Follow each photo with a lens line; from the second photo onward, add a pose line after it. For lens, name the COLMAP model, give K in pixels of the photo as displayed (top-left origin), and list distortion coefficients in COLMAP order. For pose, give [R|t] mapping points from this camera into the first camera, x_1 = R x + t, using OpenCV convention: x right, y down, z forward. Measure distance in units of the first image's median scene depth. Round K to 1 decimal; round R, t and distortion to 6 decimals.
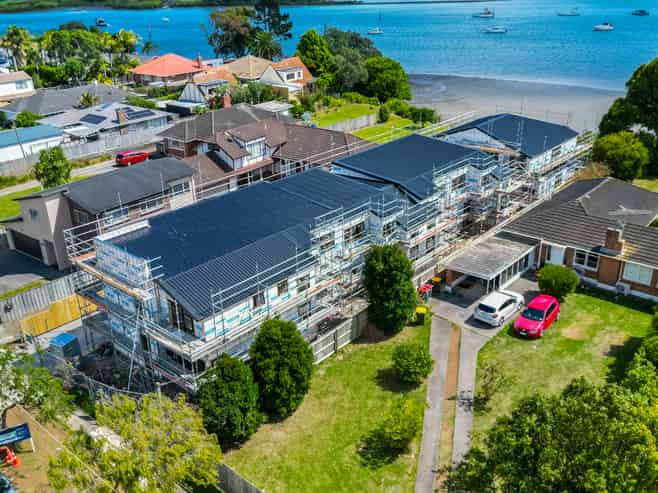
lens RADIAL K [[610.2, 0, 329.0], [0, 610.2, 246.5], [0, 0, 1]] dist [0.044616, -0.021812]
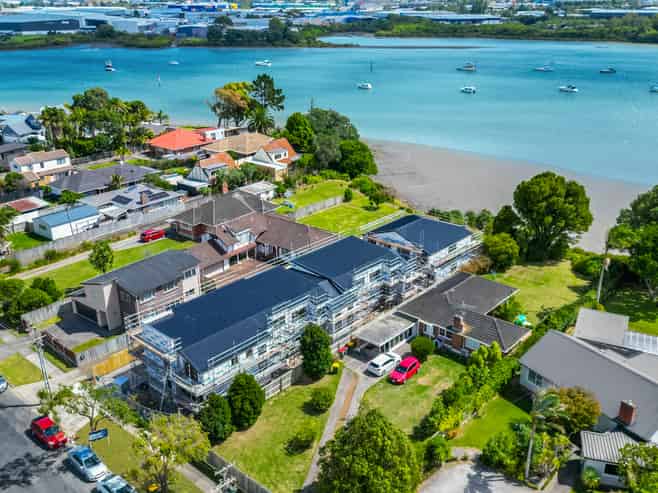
lens RADIAL K [[610.2, 0, 329.0], [0, 610.2, 246.5], [0, 0, 1]] dist [0.044616, -0.021812]
pose [[0.999806, 0.019680, -0.000063, 0.117180], [-0.019670, 0.999195, -0.034967, -0.144873], [-0.000625, 0.034962, 0.999388, -0.603527]]
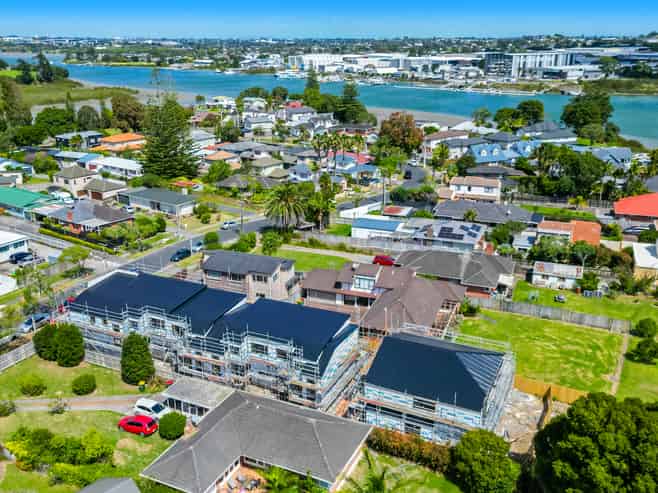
lens RADIAL K [[610.2, 0, 329.0], [0, 610.2, 246.5], [0, 0, 1]] dist [0.044616, -0.021812]
pose [[0.274114, 0.320537, -0.906707, 1.564188], [-0.393623, 0.897623, 0.198326, -0.706534], [0.877452, 0.302537, 0.372222, 0.653357]]
